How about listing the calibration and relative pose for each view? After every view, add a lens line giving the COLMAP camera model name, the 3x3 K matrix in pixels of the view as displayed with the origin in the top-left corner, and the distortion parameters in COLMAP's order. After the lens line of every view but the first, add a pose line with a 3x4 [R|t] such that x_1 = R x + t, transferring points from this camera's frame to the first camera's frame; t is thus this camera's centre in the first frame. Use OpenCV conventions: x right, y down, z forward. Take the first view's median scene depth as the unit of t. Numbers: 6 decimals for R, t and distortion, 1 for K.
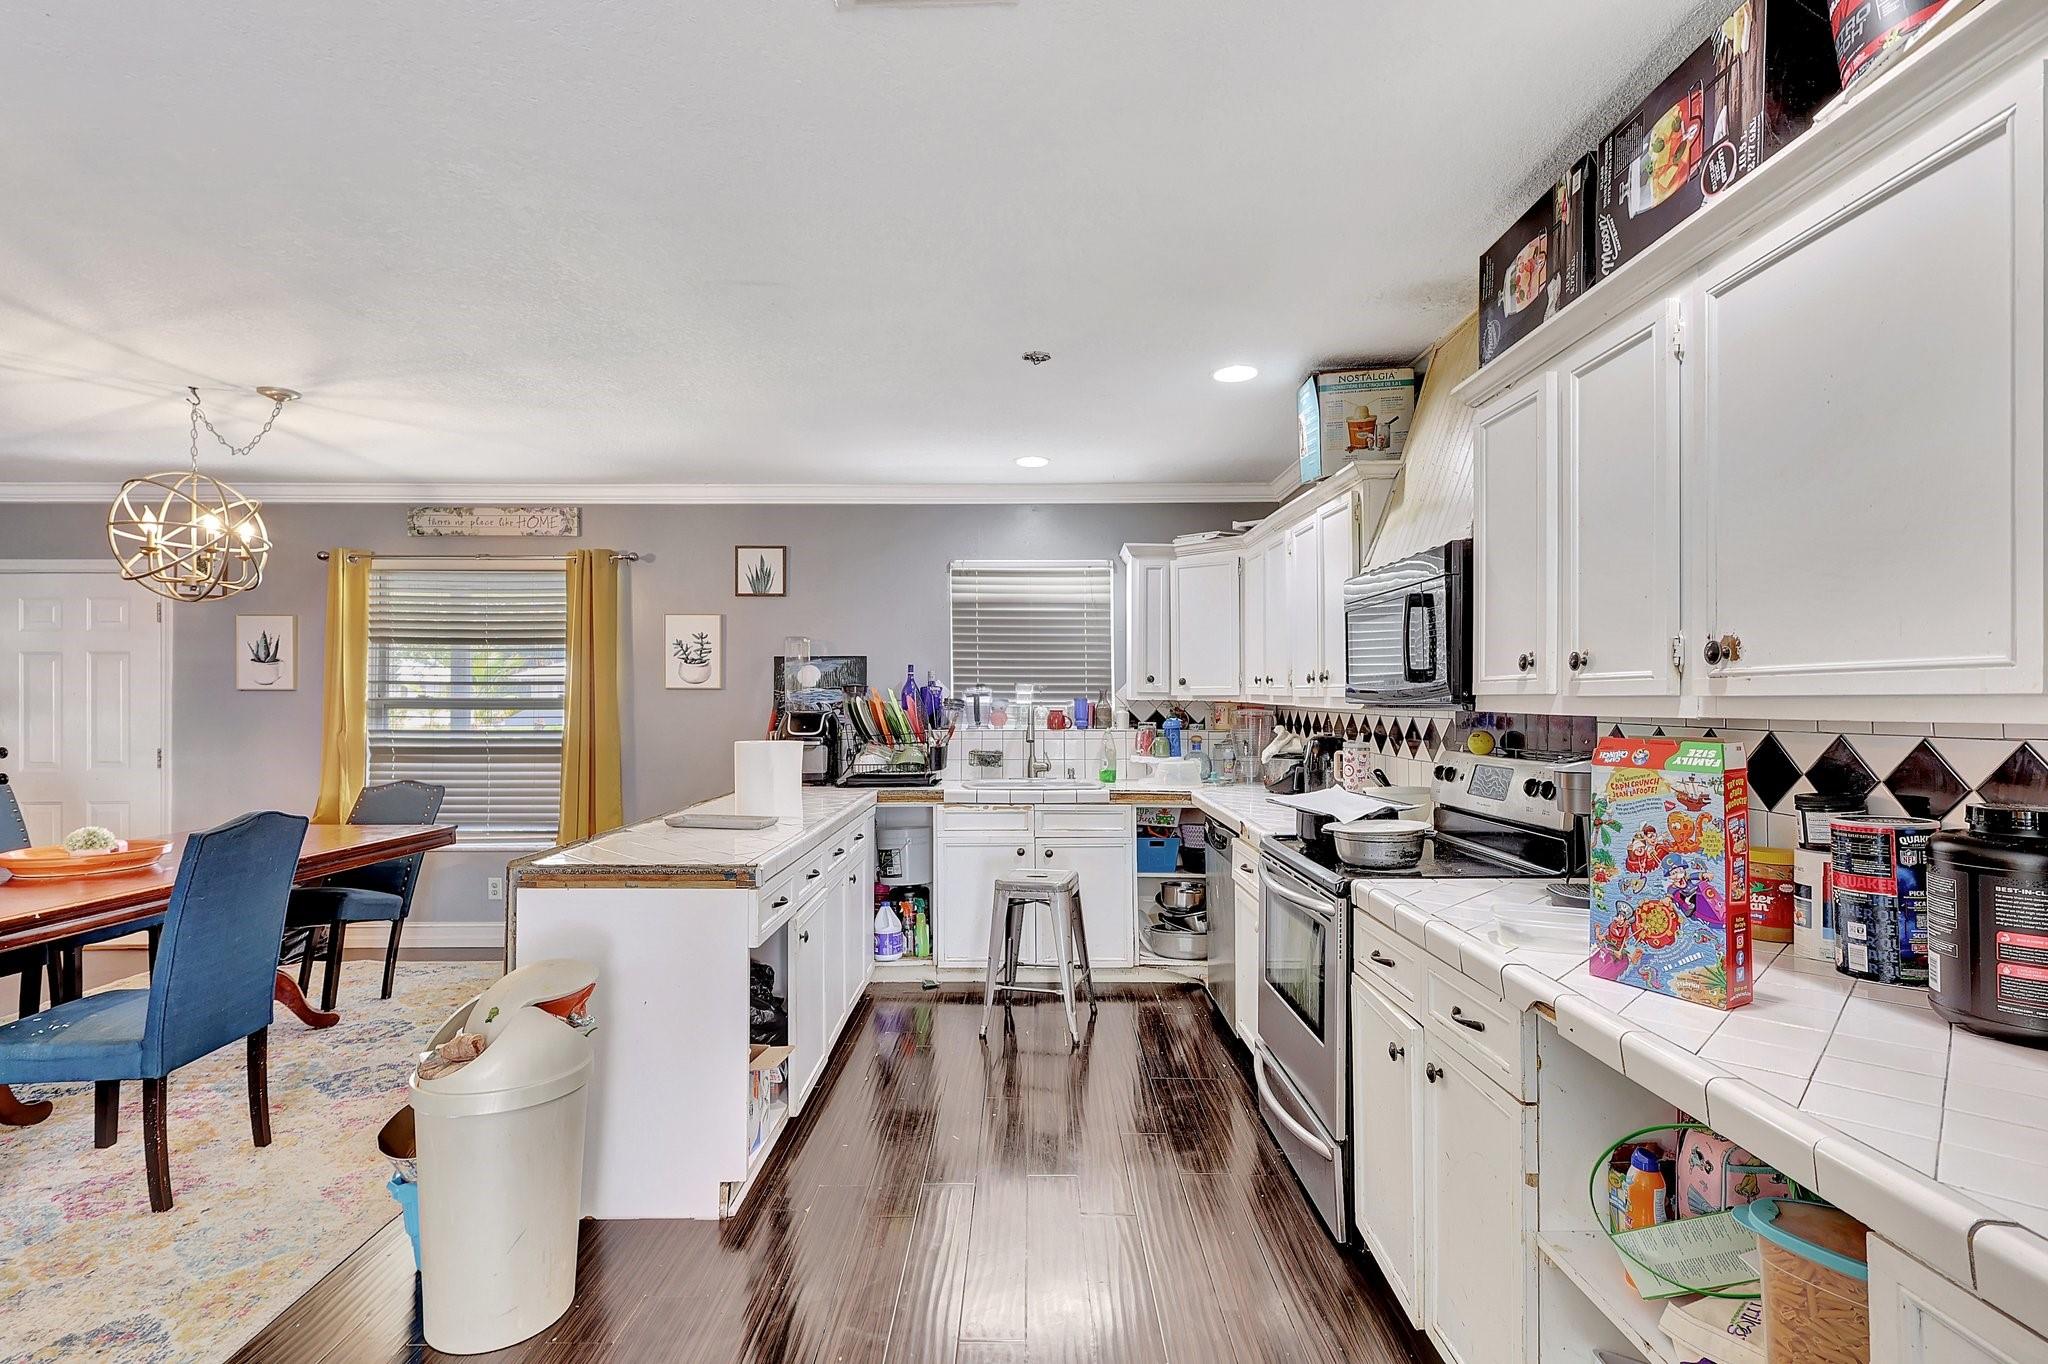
lens RADIAL K [[963.9, 0, 1020.8], [0, 963.9, 692.8], [0, 0, 1]] dist [0.003337, -0.000026]
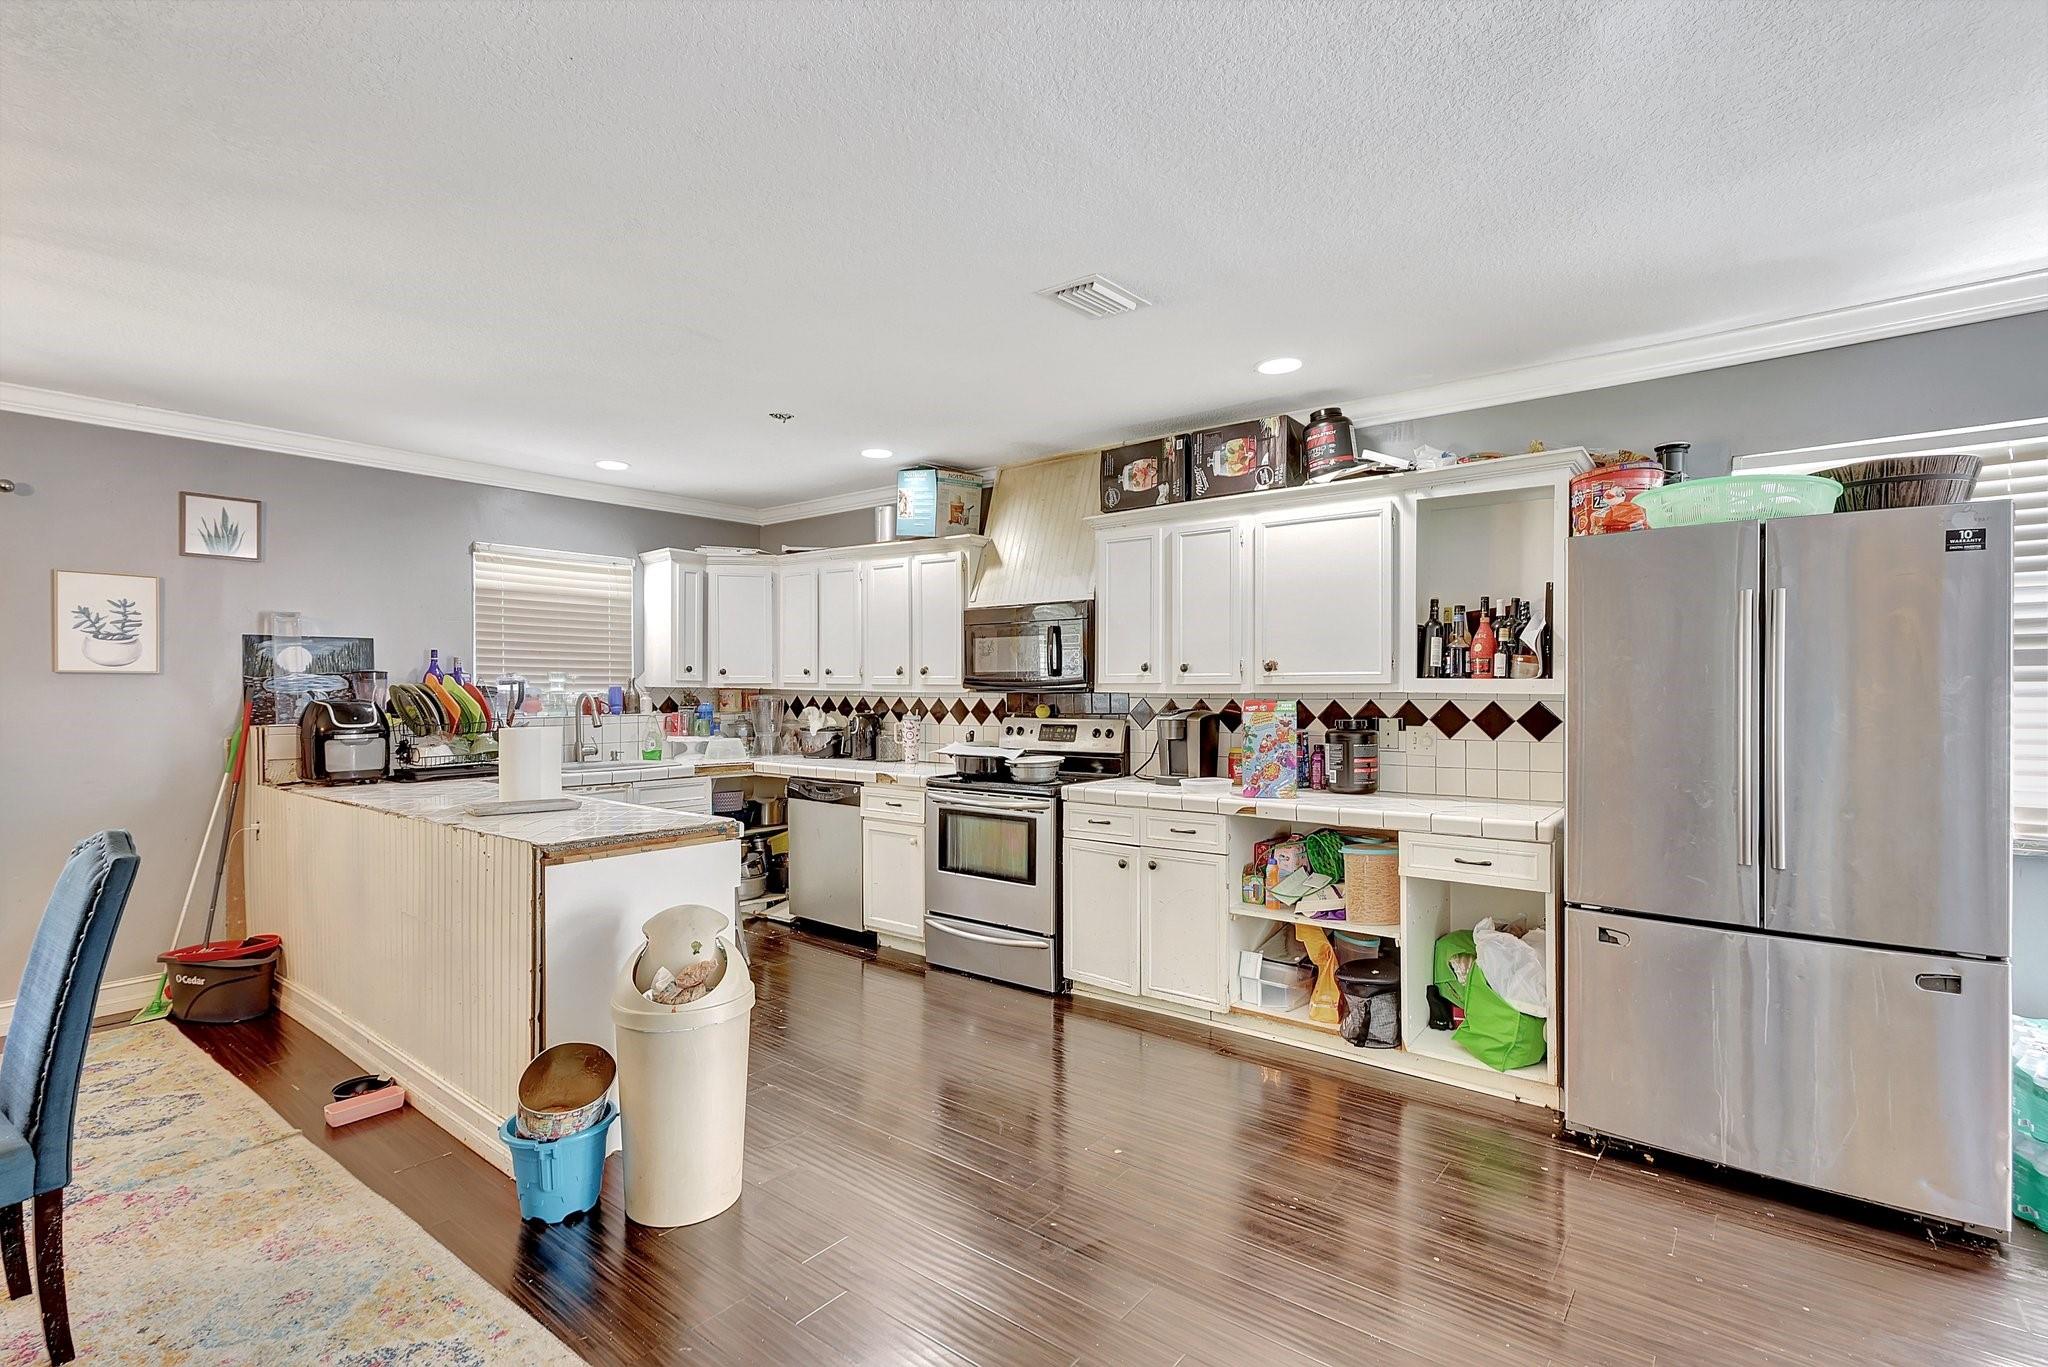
lens RADIAL K [[963.9, 0, 1023.9], [0, 963.9, 689.4], [0, 0, 1]] dist [0.003337, -0.000026]
pose [[0.626053, -0.002479, 0.779777, -0.487252], [-0.003422, 0.999977, 0.005927, 0.001443], [-0.779773, -0.006379, 0.626030, -0.027921]]
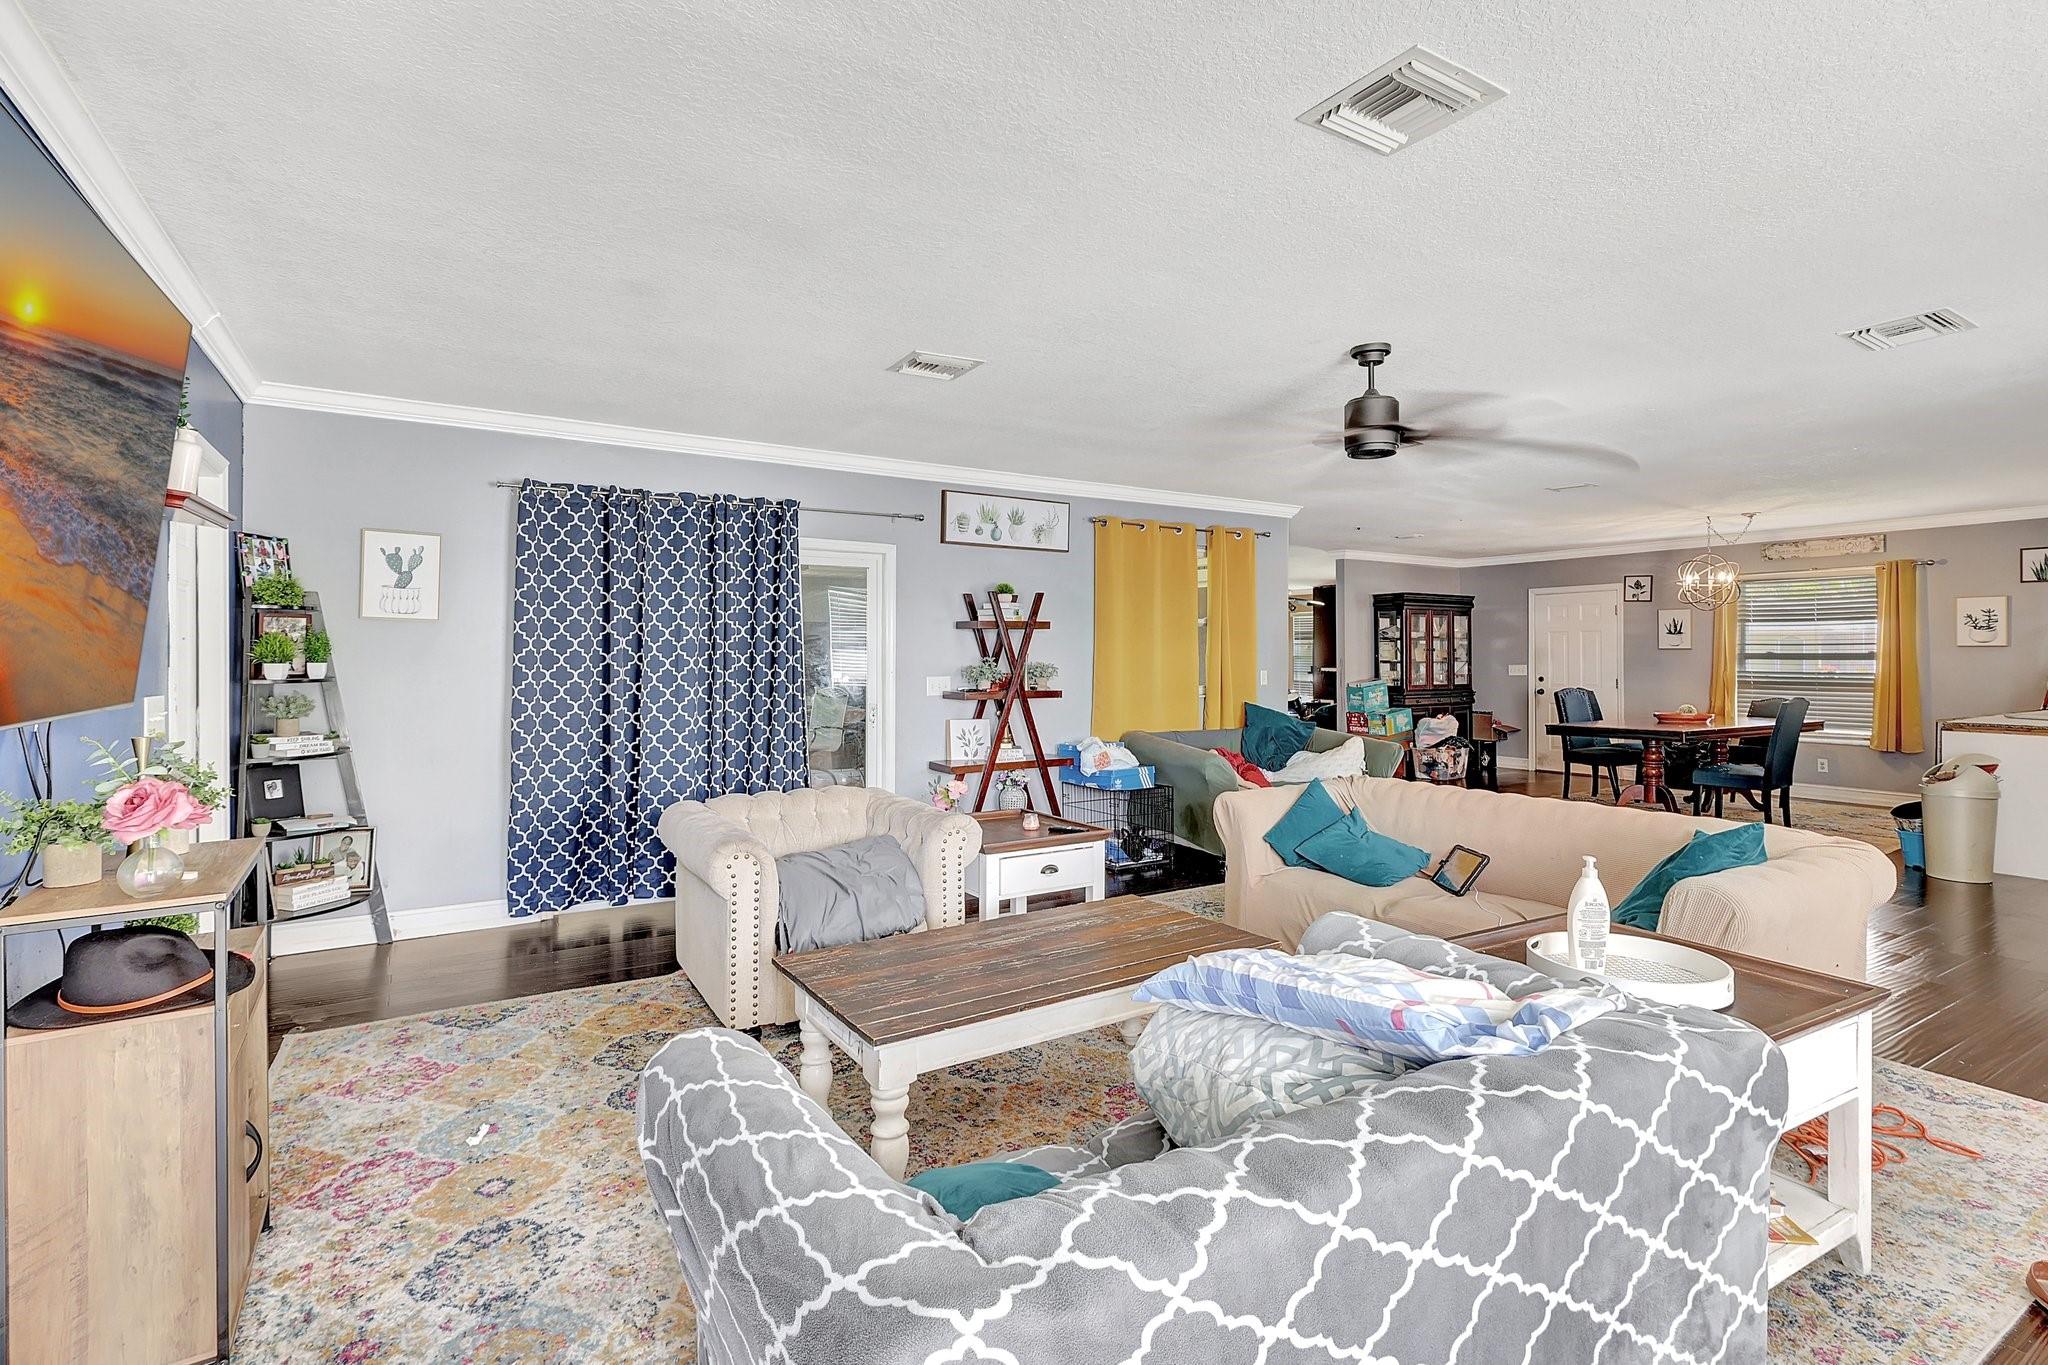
lens RADIAL K [[963.9, 0, 1042.5], [0, 963.9, 651.3], [0, 0, 1]] dist [0.003337, -0.000026]
pose [[0.532564, -0.004158, -0.846380, 0.159927], [0.005354, 0.999984, -0.001543, -0.001732], [0.846373, -0.003710, 0.532578, -1.062084]]
